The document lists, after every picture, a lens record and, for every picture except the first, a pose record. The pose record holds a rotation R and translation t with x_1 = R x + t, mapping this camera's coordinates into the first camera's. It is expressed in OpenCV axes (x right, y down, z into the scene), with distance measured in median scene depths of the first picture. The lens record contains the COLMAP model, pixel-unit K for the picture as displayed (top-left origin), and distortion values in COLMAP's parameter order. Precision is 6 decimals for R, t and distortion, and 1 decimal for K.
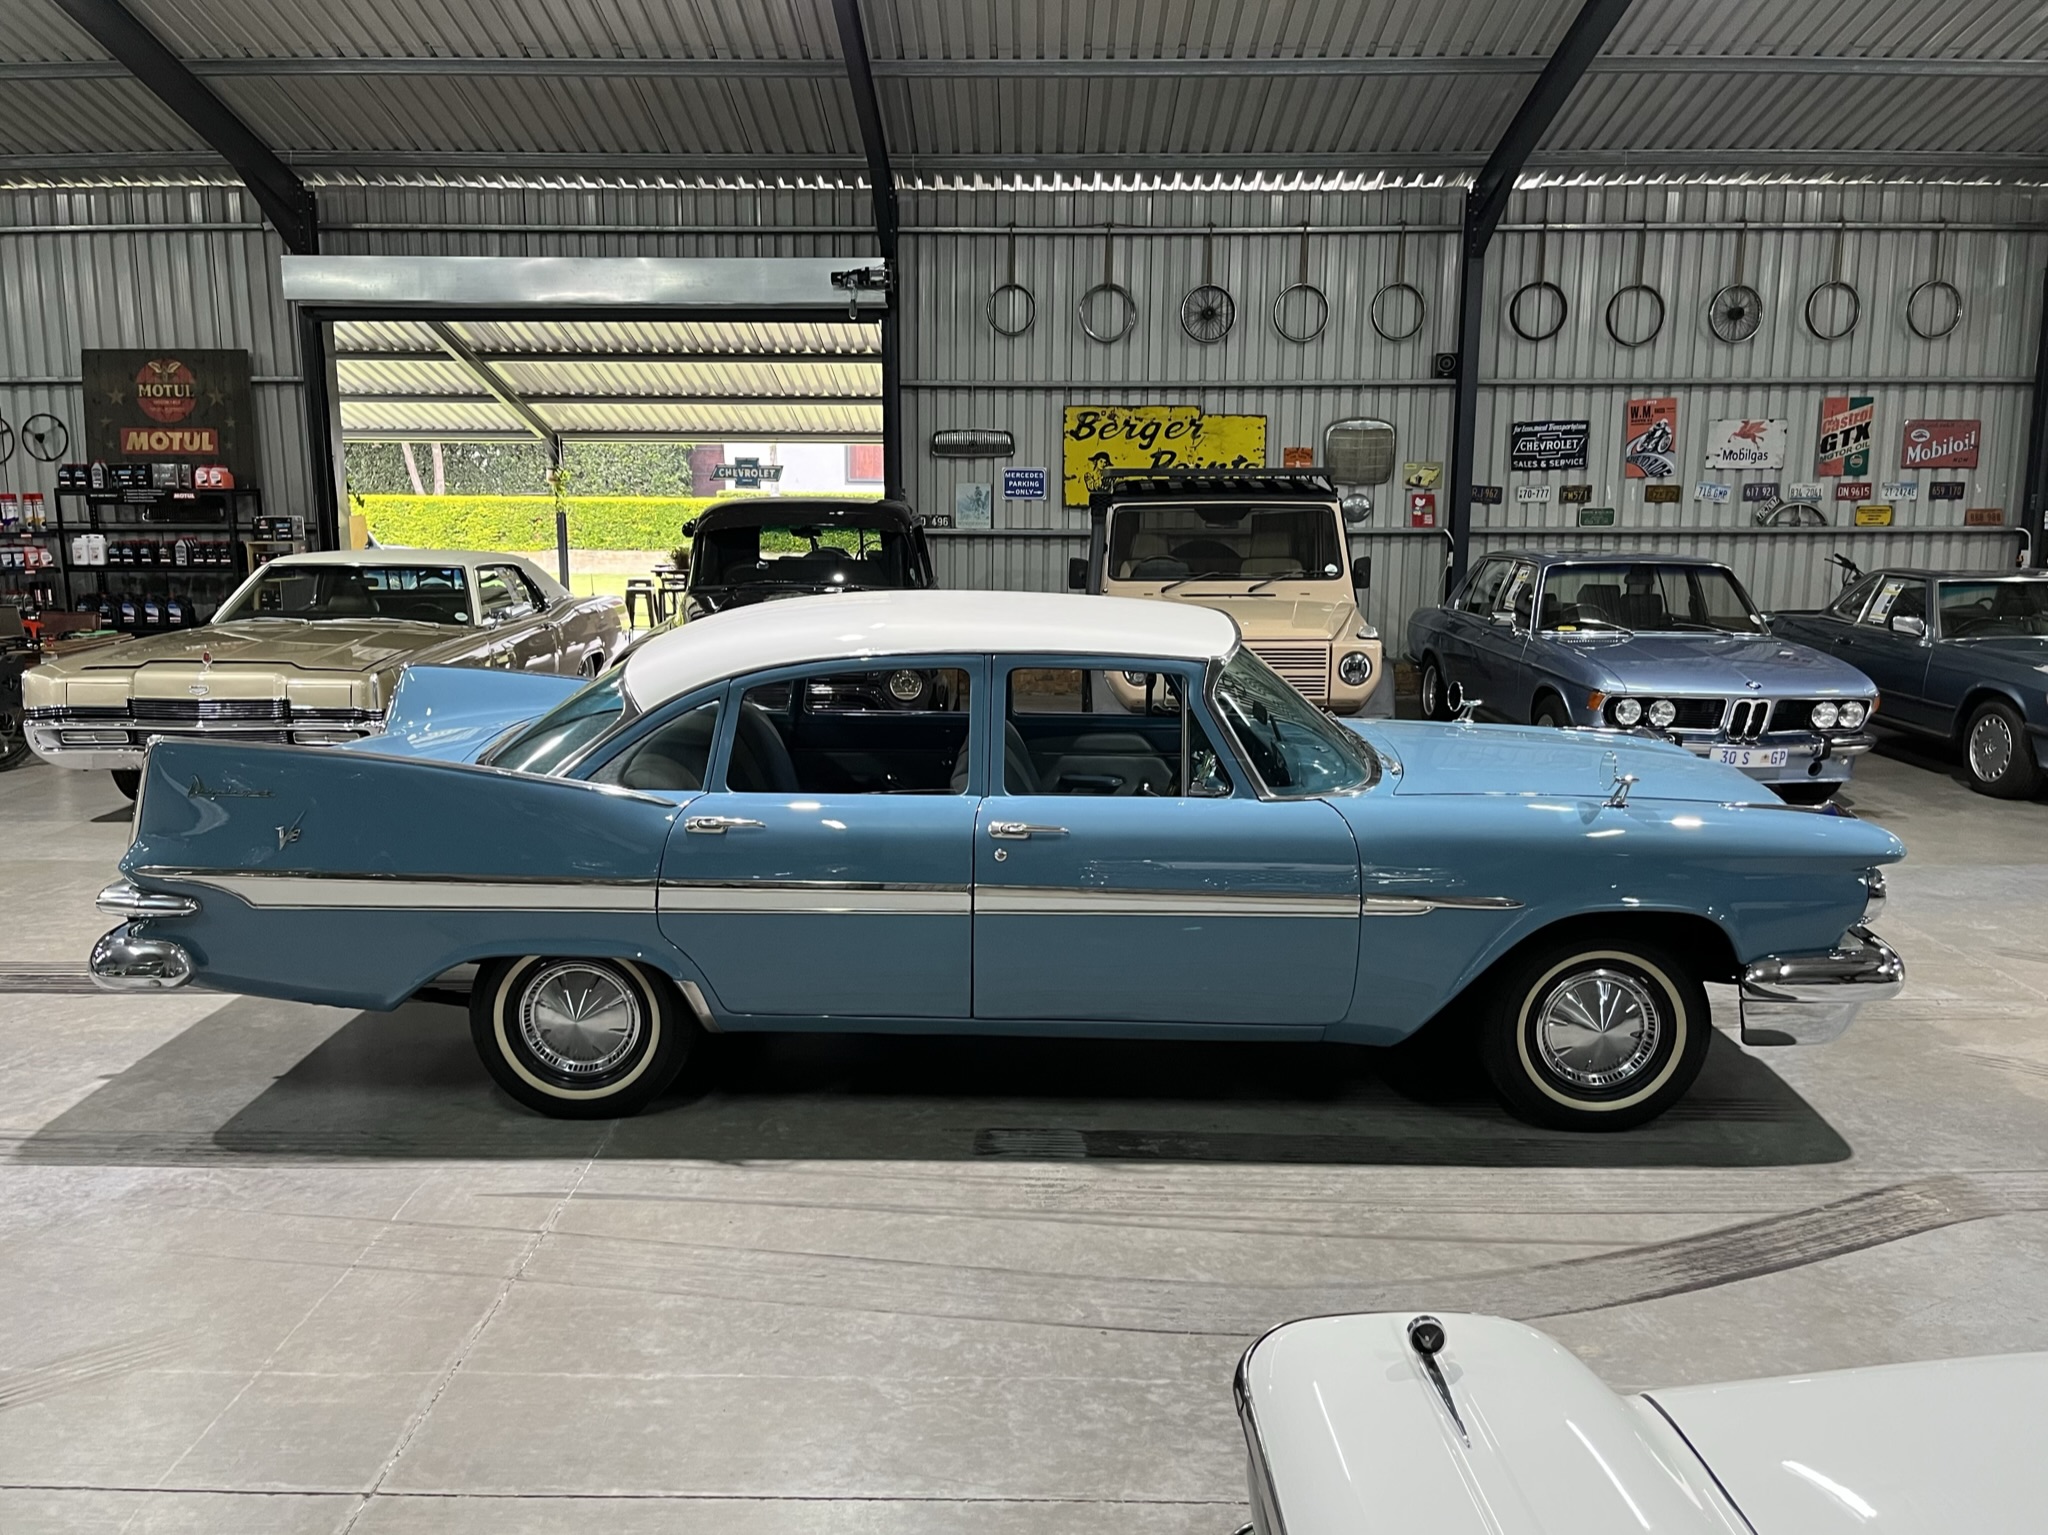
lens RADIAL K [[1576.0, 0, 1025.6], [0, 1576.0, 779.3], [0, 0, 1]] dist [0.067484, -0.089430]
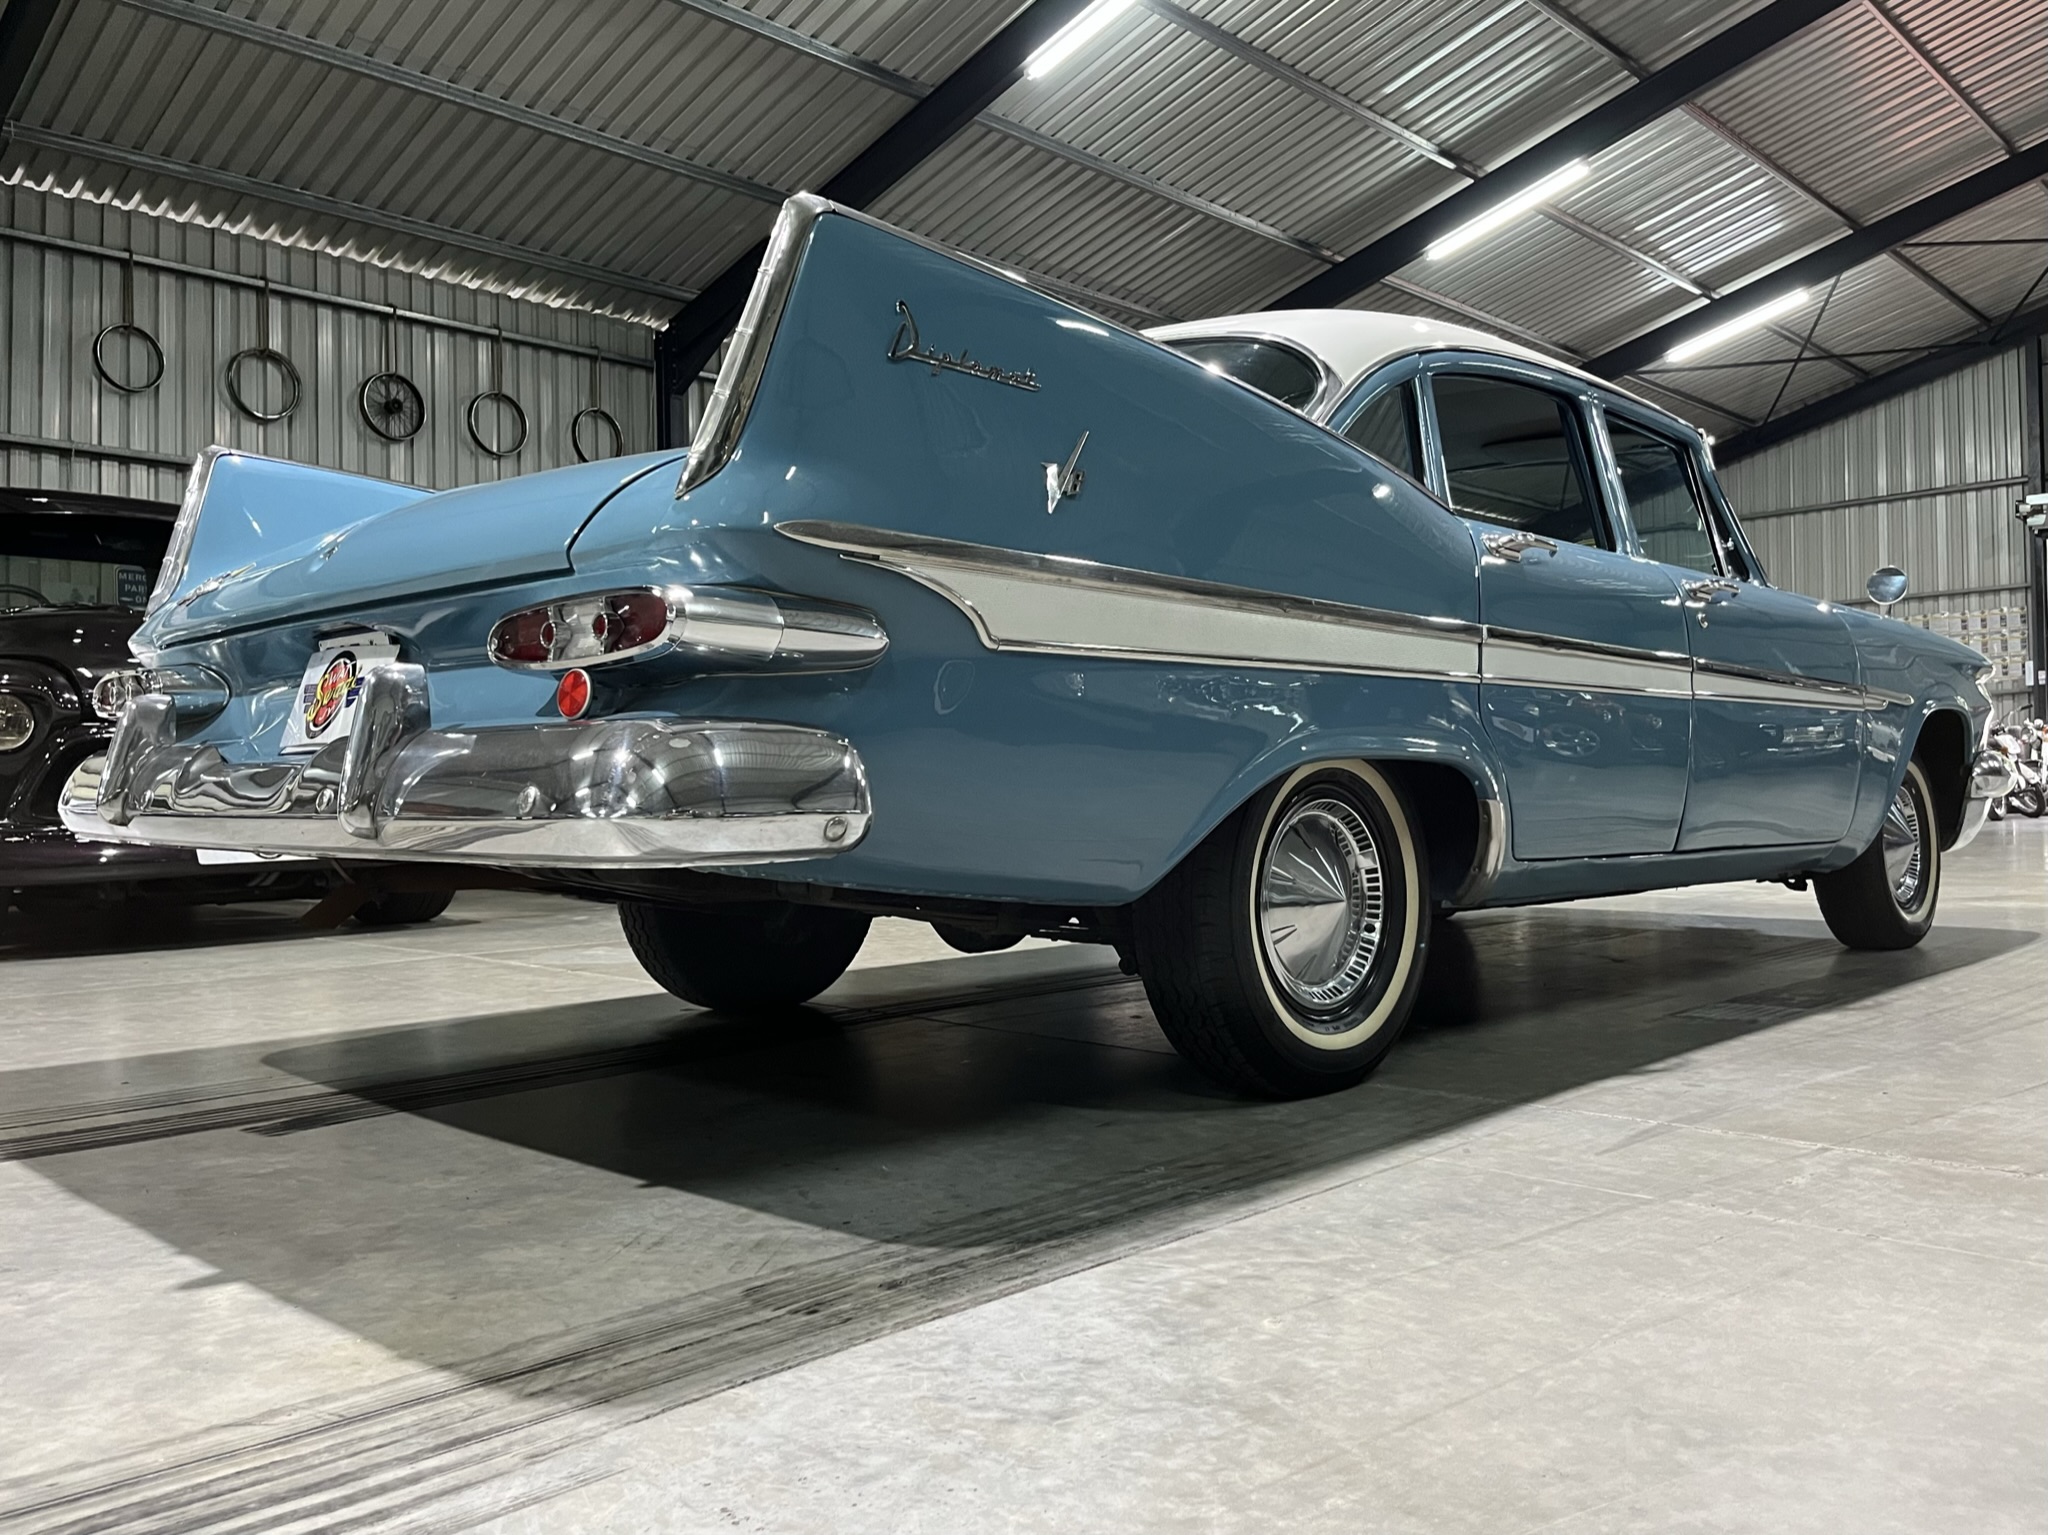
lens RADIAL K [[1576.0, 0, 1025.6], [0, 1576.0, 779.3], [0, 0, 1]] dist [0.067484, -0.089430]
pose [[0.696527, -0.008802, 0.717476, -0.258188], [0.145961, 0.980756, -0.129668, 0.056299], [-0.702528, 0.195041, 0.684408, 0.234414]]
